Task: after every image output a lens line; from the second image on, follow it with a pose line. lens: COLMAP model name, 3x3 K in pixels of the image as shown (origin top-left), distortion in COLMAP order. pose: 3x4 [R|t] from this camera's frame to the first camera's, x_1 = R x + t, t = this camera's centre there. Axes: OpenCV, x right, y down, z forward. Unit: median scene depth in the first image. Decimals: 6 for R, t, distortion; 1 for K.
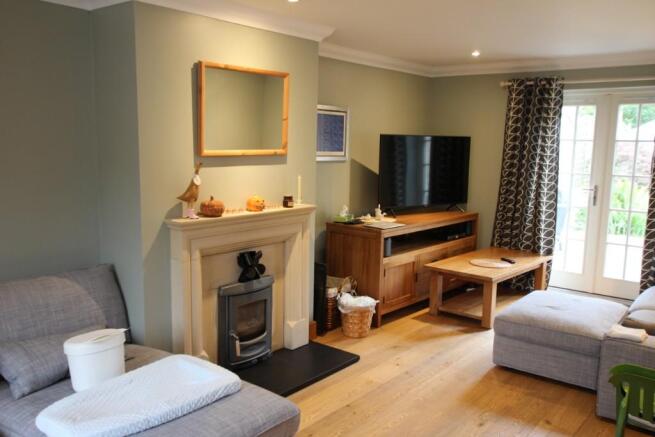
lens RADIAL K [[569.2, 0, 325.6], [0, 569.2, 221.0], [0, 0, 1]] dist [-0.001583, 0.045477]
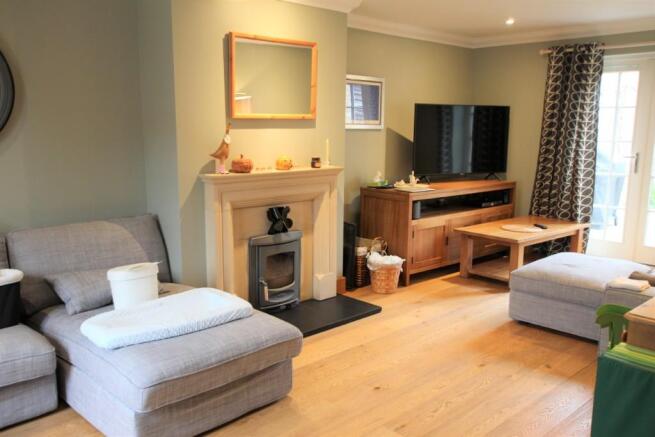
lens RADIAL K [[569.2, 0, 325.0], [0, 569.2, 219.6], [0, 0, 1]] dist [-0.001583, 0.045477]
pose [[0.991792, 0.011154, -0.127375, 0.078779], [-0.008180, 0.999682, 0.023843, 0.042038], [0.127600, -0.022606, 0.991568, -0.064364]]
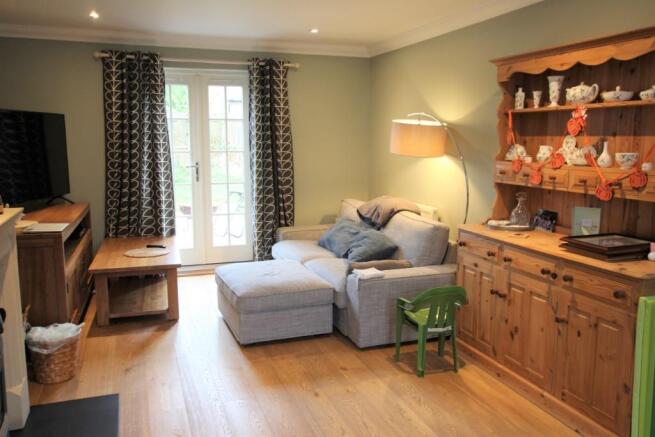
lens RADIAL K [[569.2, 0, 328.8], [0, 569.2, 220.7], [0, 0, 1]] dist [-0.001583, 0.045477]
pose [[0.523177, -0.145047, 0.839790, -0.358266], [0.129334, 0.987509, 0.089988, -0.022907], [-0.842353, 0.061534, 0.535402, 0.296367]]
